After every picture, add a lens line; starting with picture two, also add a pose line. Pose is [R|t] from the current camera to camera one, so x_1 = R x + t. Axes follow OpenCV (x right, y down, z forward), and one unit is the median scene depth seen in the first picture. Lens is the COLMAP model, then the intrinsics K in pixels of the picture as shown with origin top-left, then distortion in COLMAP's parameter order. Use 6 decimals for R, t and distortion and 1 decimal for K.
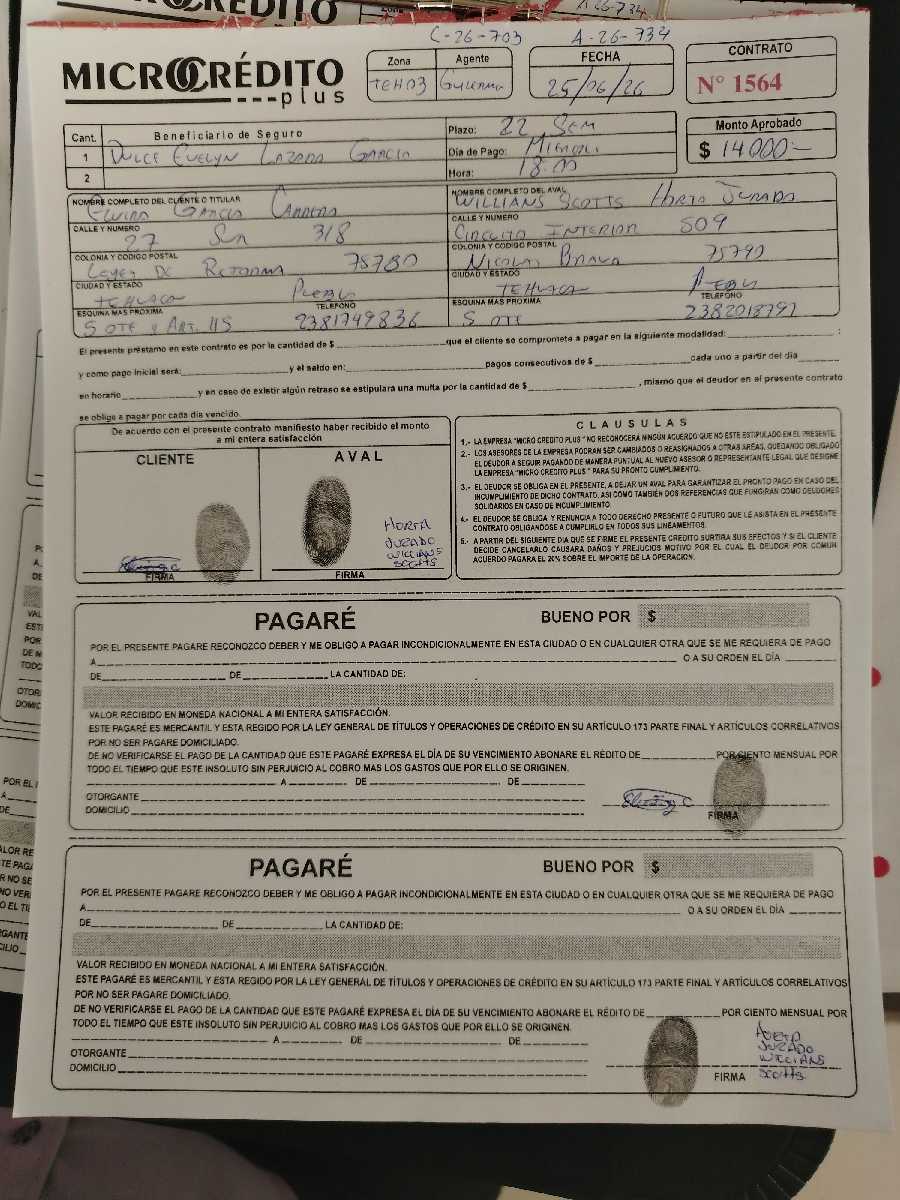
lens RADIAL K [[877.1, 0, 423.9], [0, 877.1, 584.9], [0, 0, 1]] dist [0.013093, 0.019132]
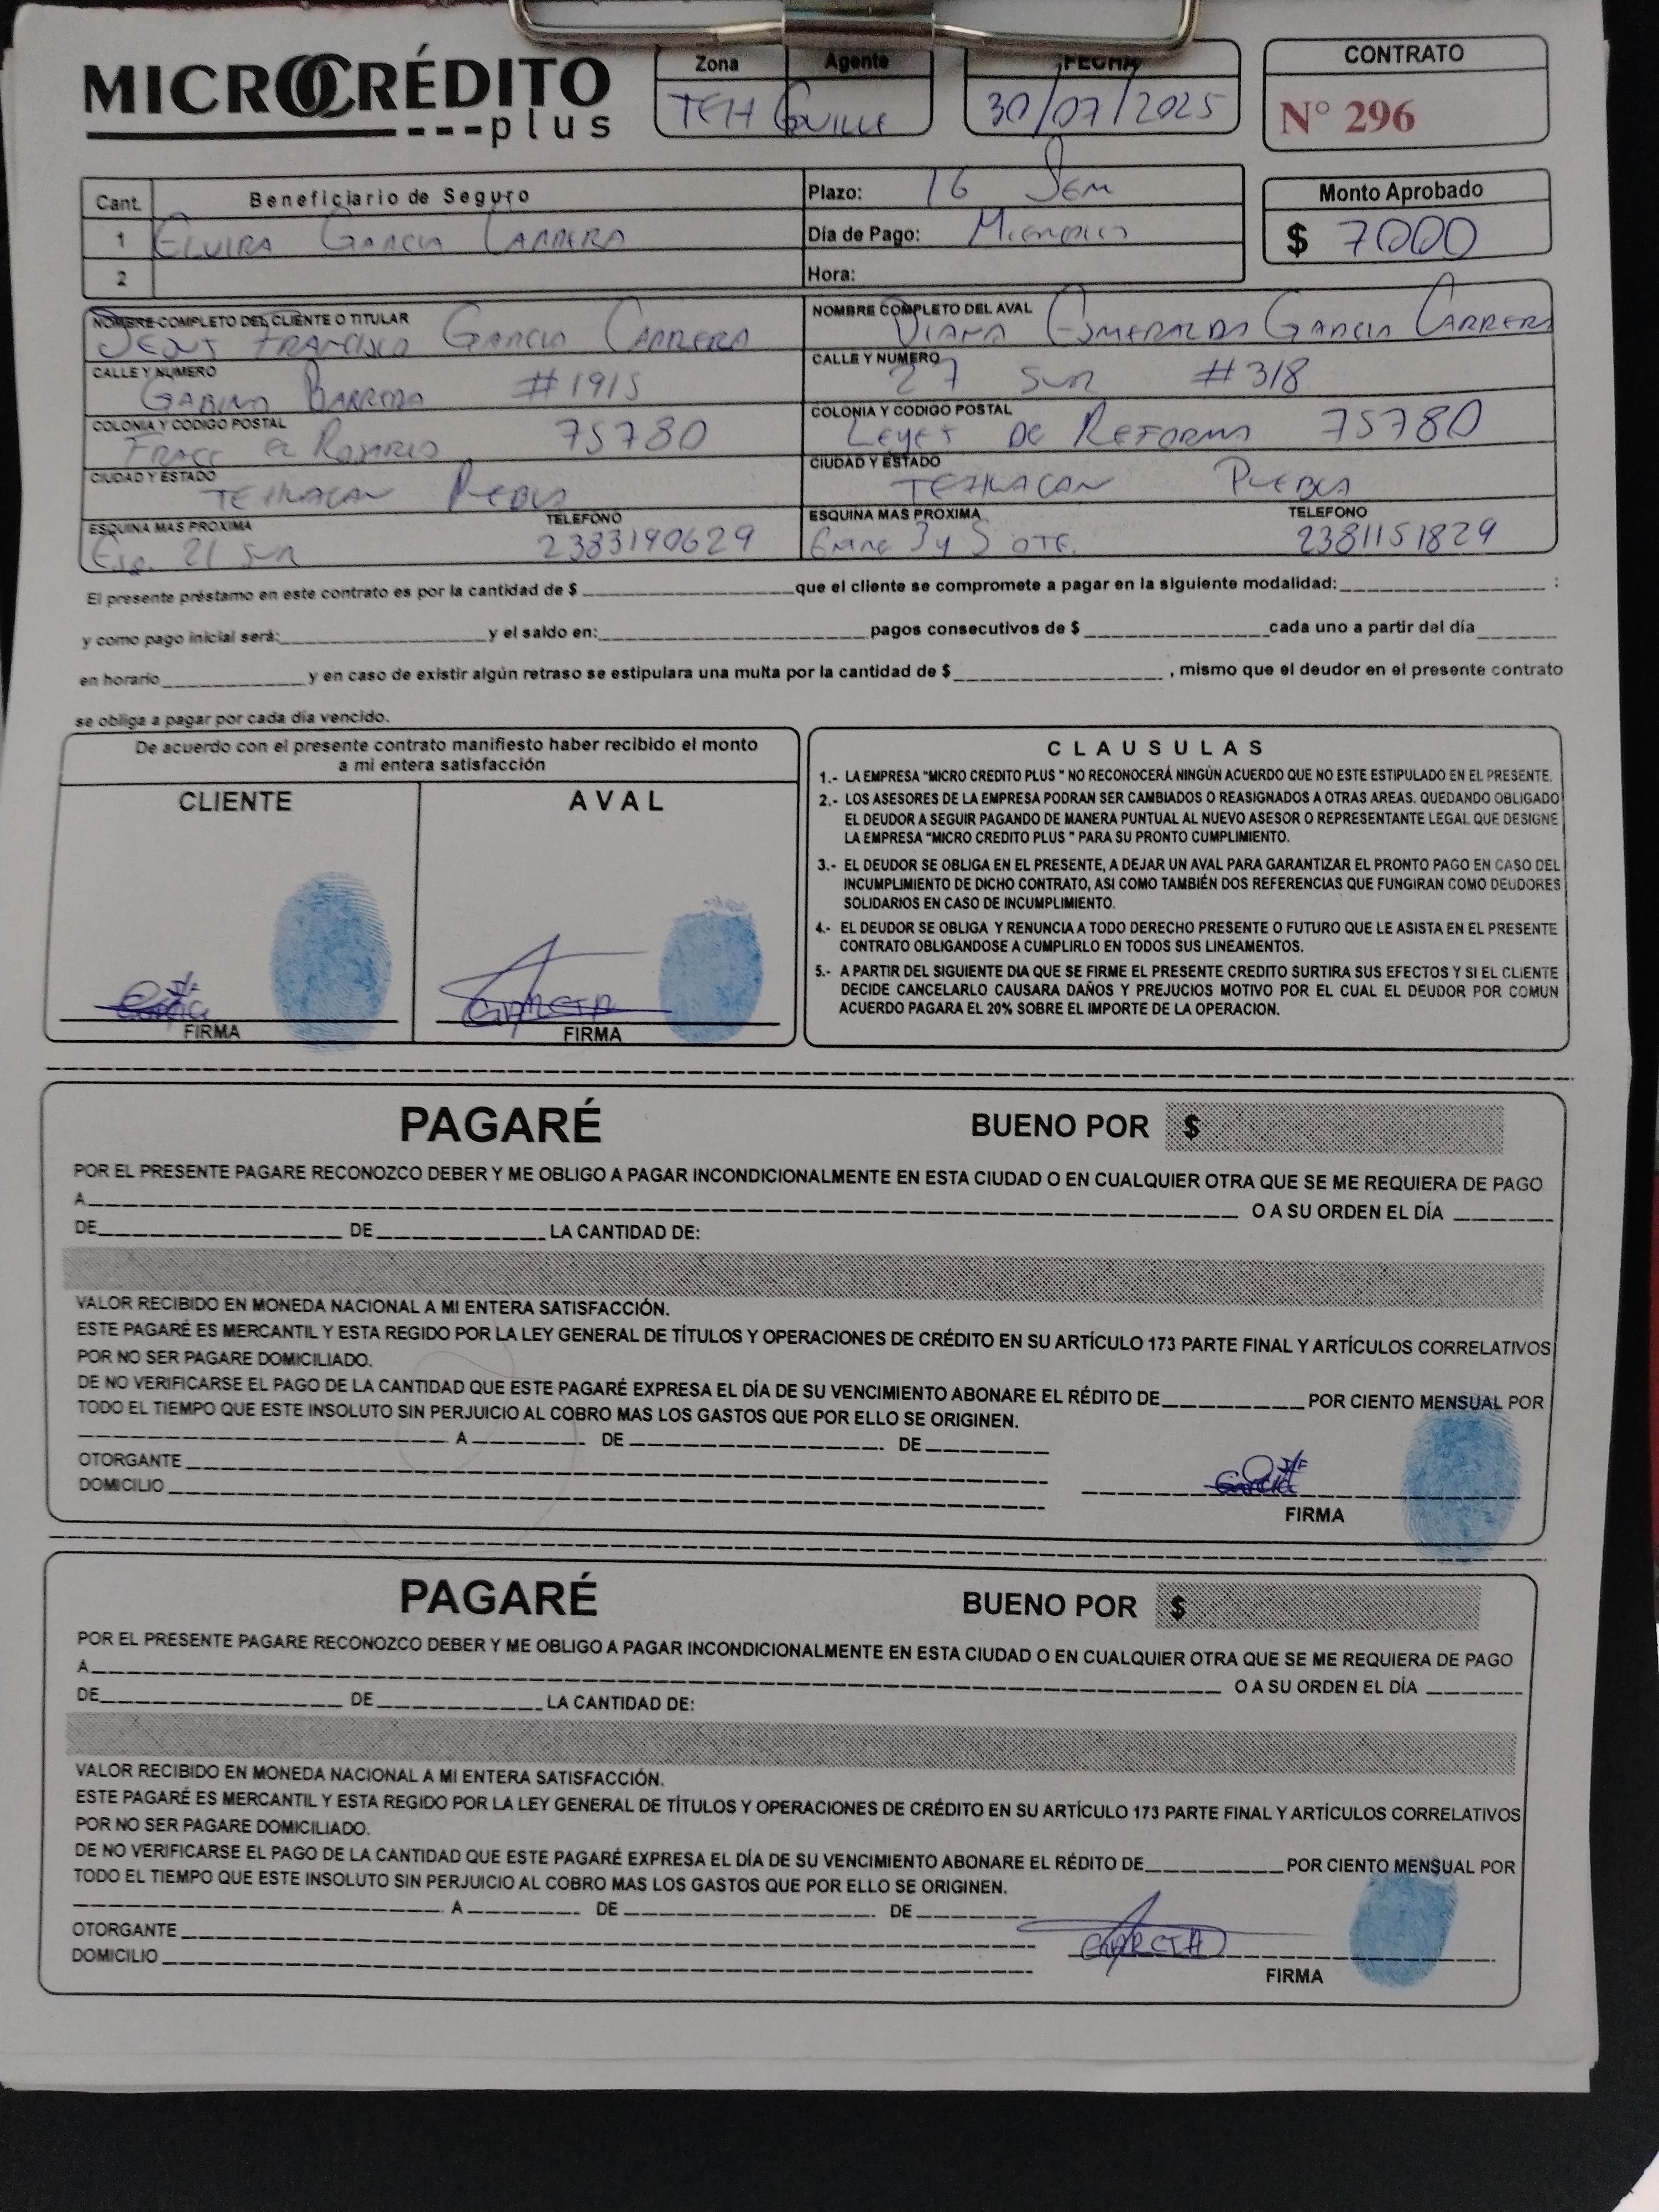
lens RADIAL K [[1497.1, 0, 782.7], [0, 1497.1, 1111.6], [0, 0, 1]] dist [-0.005625, 0.008828]
pose [[0.999752, 0.016756, 0.014686, 0.010634], [-0.017187, 0.999410, 0.029747, 0.004335], [-0.014179, -0.029992, 0.999450, 0.120143]]
